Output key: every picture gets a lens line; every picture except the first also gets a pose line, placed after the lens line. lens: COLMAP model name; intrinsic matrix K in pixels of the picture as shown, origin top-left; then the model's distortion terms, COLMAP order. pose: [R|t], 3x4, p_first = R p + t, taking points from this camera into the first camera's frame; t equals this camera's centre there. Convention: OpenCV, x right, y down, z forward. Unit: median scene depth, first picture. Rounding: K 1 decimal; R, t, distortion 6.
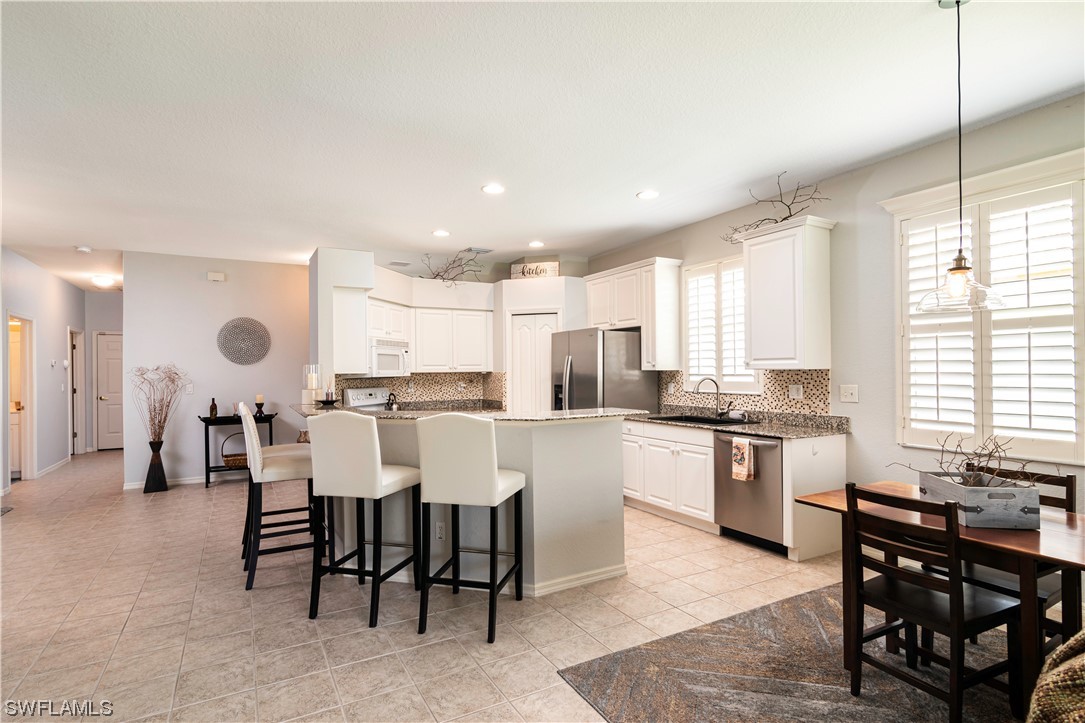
lens RADIAL K [[550.0, 0, 539.7], [0, 550.0, 371.3], [0, 0, 1]] dist [-0.002148, -0.000843]
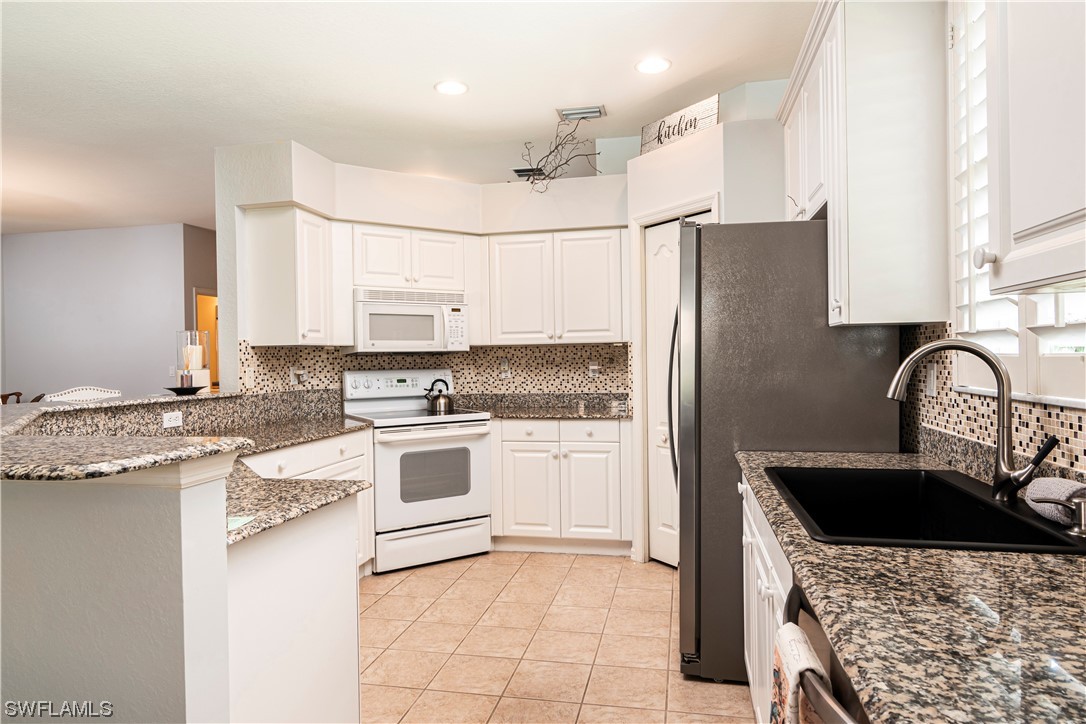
lens RADIAL K [[671.9, 0, 542.9], [0, 671.9, 362.6], [0, 0, 1]] dist [-0.002808, -0.000855]
pose [[0.753505, 0.001731, -0.657439, 0.297989], [0.007848, 0.999902, 0.011627, 0.013412], [0.657395, -0.013920, 0.753418, 0.504226]]
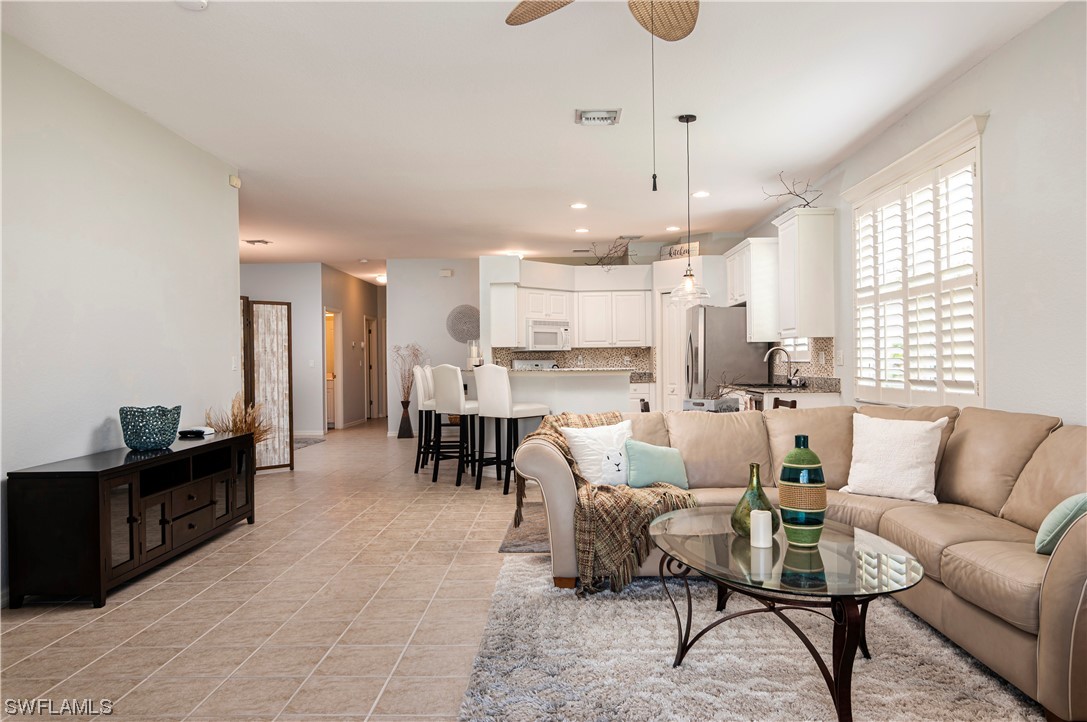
lens RADIAL K [[785.1, 0, 543.5], [0, 785.1, 362.6], [0, 0, 1]] dist [0.004103, 0.000332]
pose [[0.861731, -0.000044, -0.507366, 0.562830], [0.002876, 0.999984, 0.004799, 0.026479], [0.507358, -0.005595, 0.861717, -0.474491]]
